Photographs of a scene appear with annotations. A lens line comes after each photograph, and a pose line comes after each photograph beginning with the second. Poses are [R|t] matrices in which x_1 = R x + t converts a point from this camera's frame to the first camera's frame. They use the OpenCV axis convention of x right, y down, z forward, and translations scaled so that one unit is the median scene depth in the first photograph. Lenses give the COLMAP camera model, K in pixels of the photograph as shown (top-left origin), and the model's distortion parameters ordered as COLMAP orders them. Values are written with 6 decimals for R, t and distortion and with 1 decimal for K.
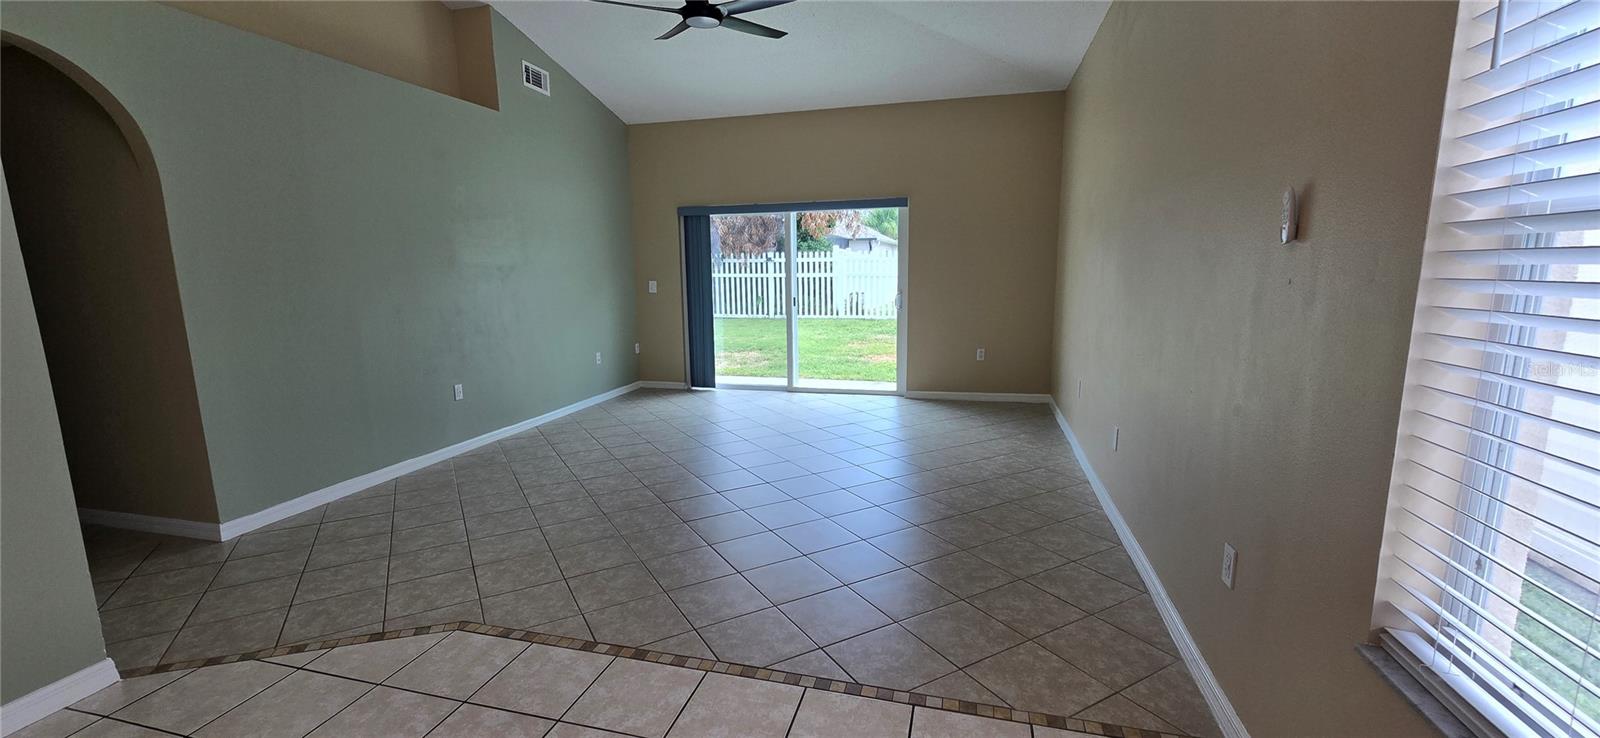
lens RADIAL K [[653.9, 0, 791.3], [0, 653.9, 380.8], [0, 0, 1]] dist [-0.004112, 0.000114]
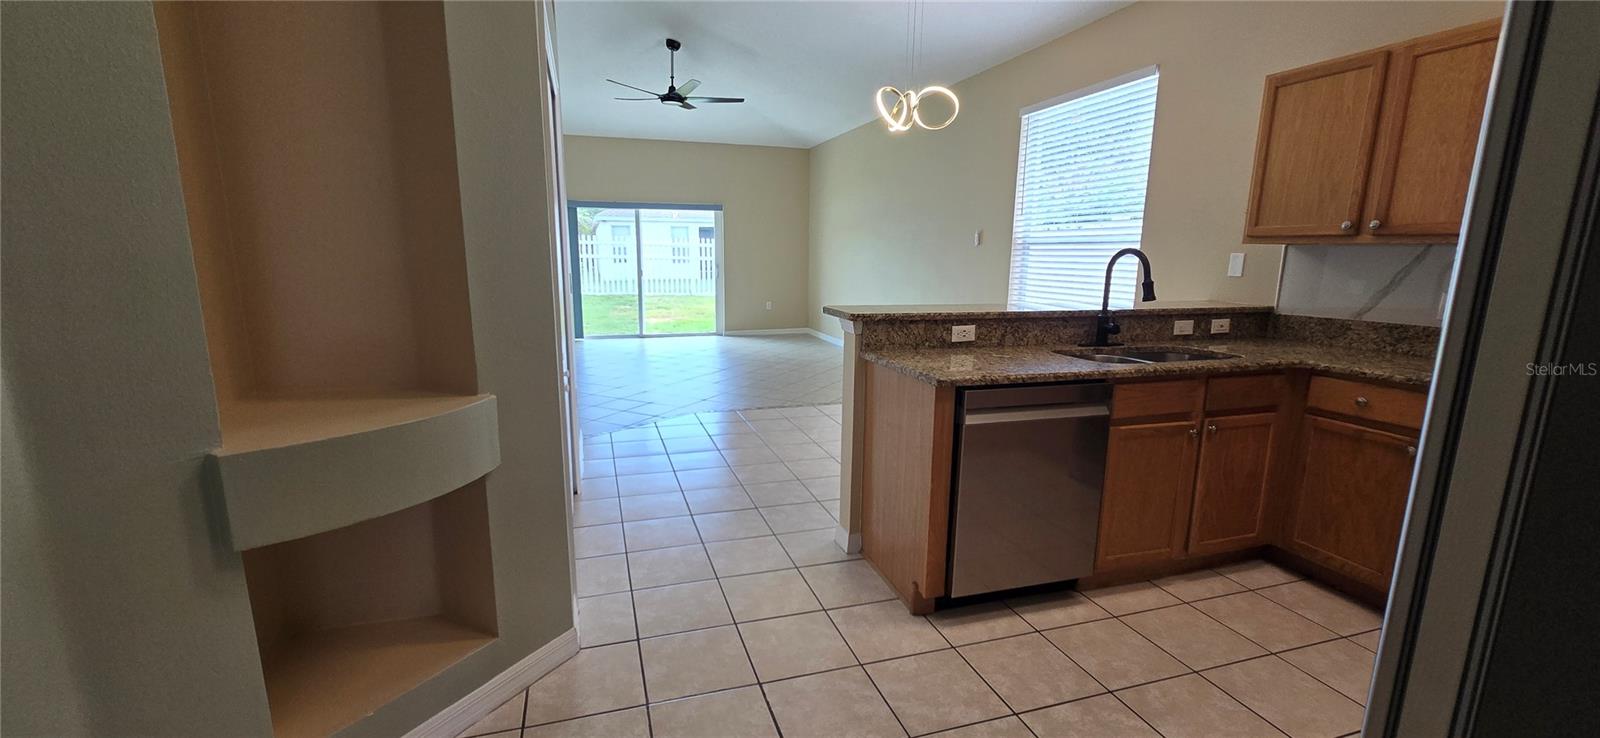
lens RADIAL K [[653.9, 0, 791.3], [0, 653.9, 380.8], [0, 0, 1]] dist [-0.004112, 0.000114]
pose [[0.840300, -0.084665, 0.535469, -1.355072], [0.072870, 0.996406, 0.043192, 0.196720], [-0.537201, 0.002725, 0.843450, -0.972466]]
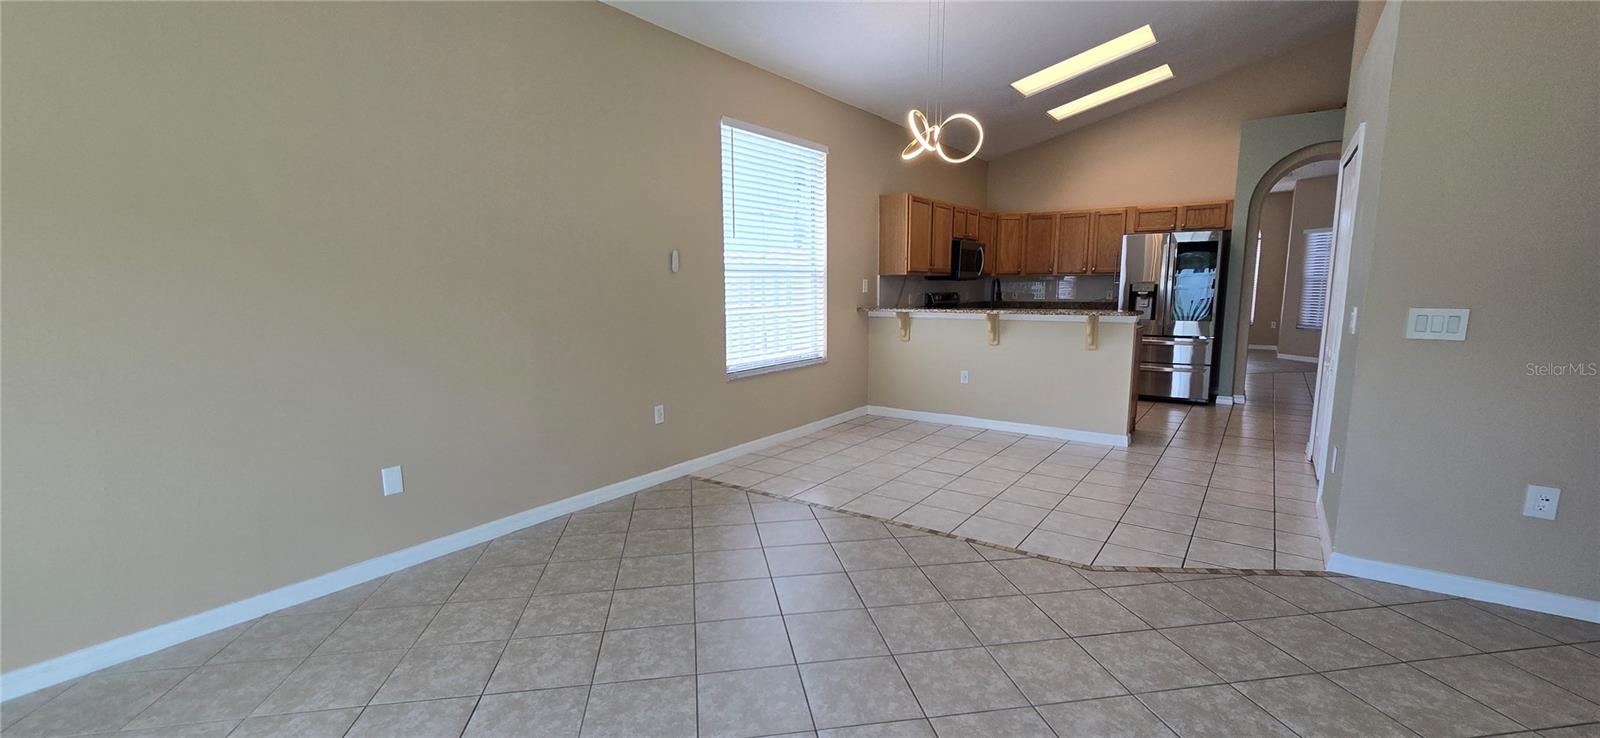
lens RADIAL K [[653.9, 0, 791.3], [0, 653.9, 380.8], [0, 0, 1]] dist [-0.004112, 0.000114]
pose [[-0.936052, -0.030254, 0.350559, -0.397064], [0.080965, 0.951042, 0.298267, -0.340908], [-0.342421, 0.307577, -0.887775, 2.097205]]
